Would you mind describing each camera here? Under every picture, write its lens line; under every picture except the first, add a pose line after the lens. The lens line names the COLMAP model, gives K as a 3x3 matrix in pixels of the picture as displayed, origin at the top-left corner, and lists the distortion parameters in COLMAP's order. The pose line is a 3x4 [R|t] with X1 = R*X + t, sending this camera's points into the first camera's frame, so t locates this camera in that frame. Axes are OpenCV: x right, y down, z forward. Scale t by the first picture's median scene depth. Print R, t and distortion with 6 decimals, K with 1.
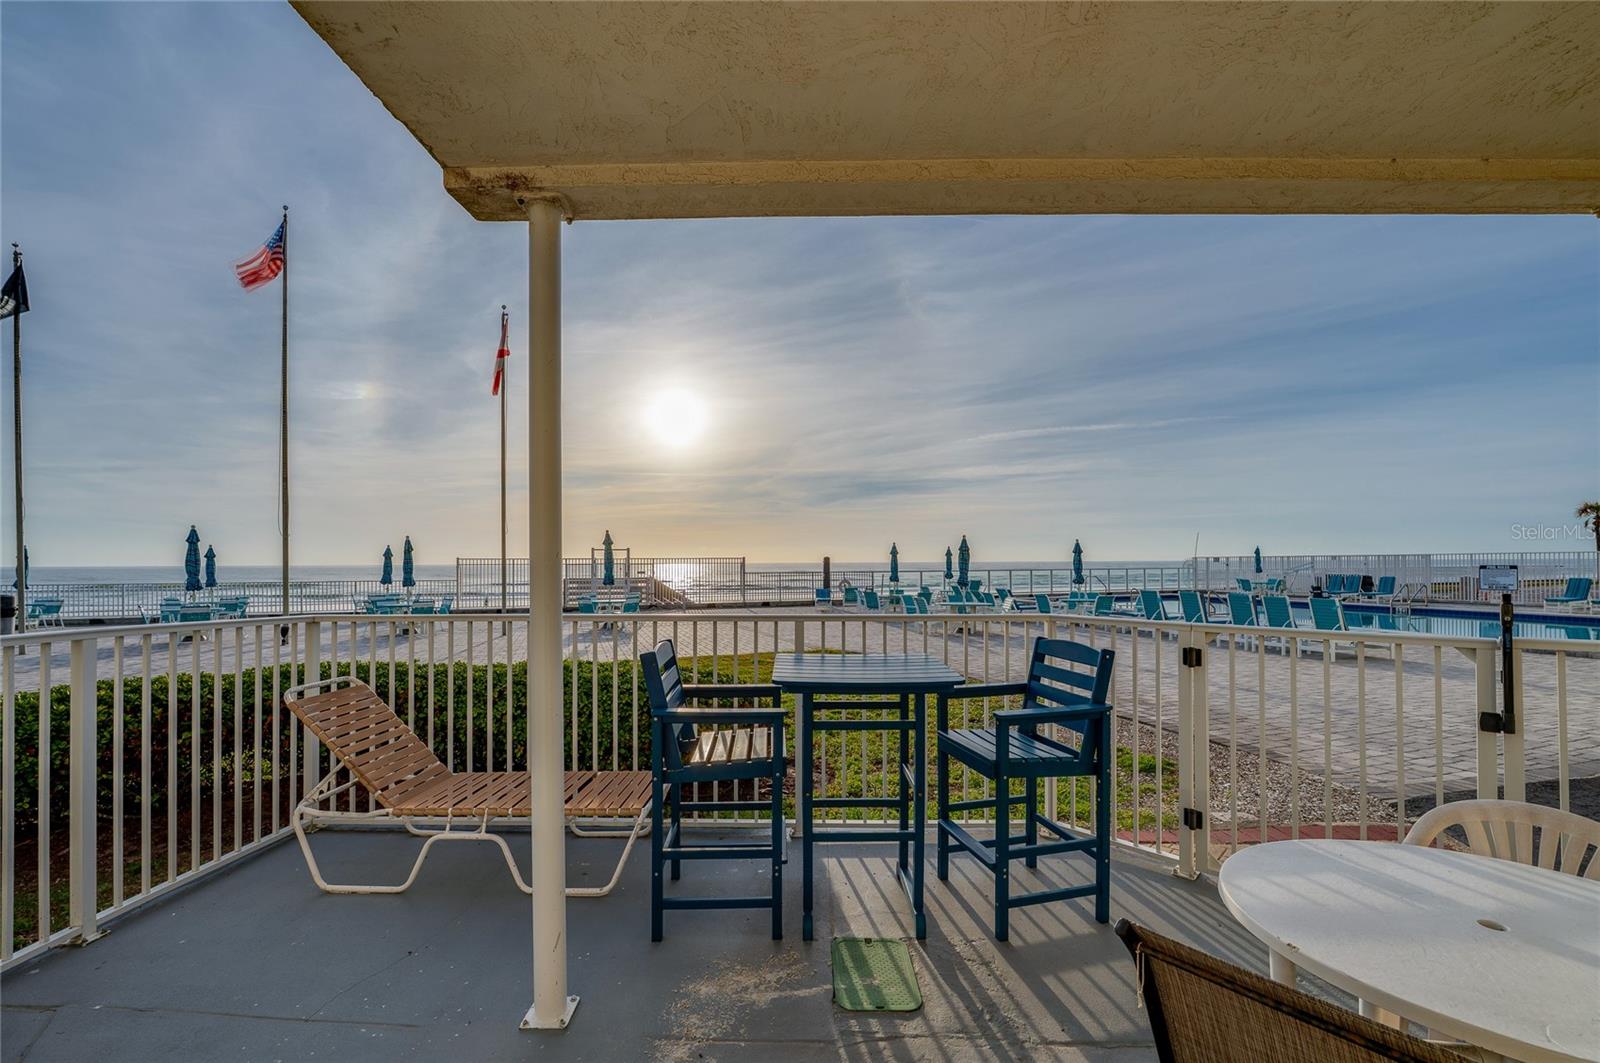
lens RADIAL K [[704.2, 0, 799.4], [0, 704.2, 532.0], [0, 0, 1]] dist [-0.014977, 0.001213]
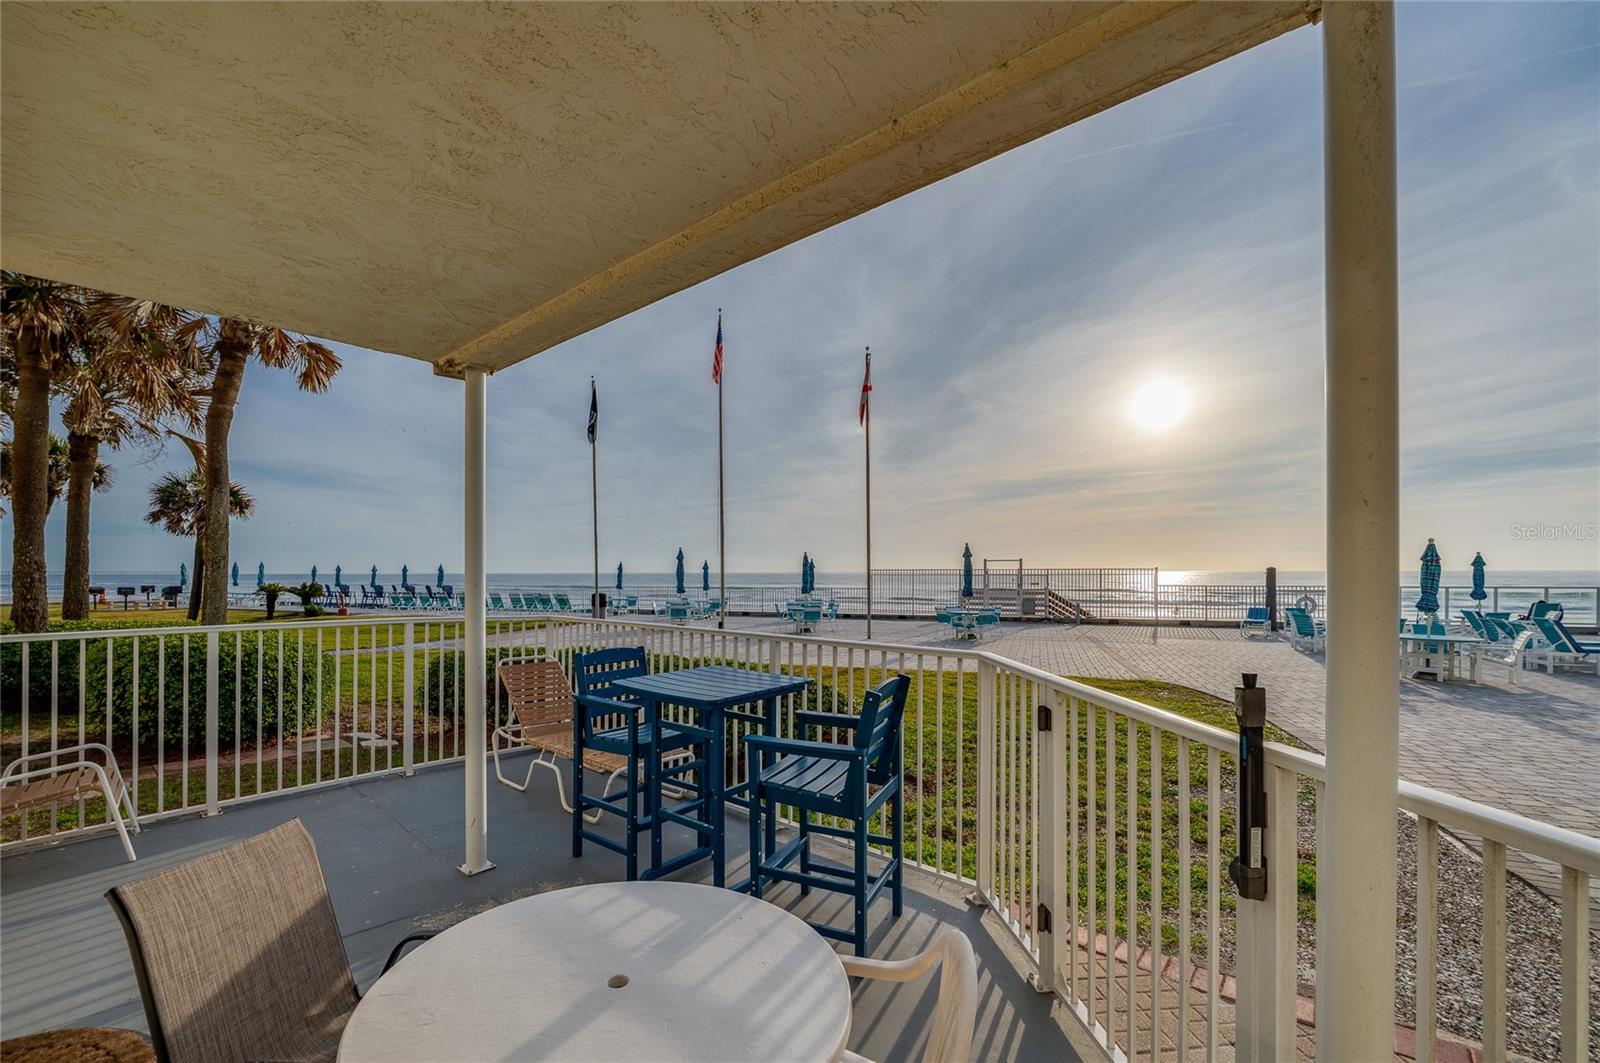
lens RADIAL K [[723.4, 0, 800.5], [0, 723.4, 546.3], [0, 0, 1]] dist [-0.013362, -0.000002]
pose [[0.737105, -0.018625, -0.675521, 0.293987], [0.028273, 0.999595, 0.003289, -0.009525], [0.675186, -0.021523, 0.737333, 0.063906]]
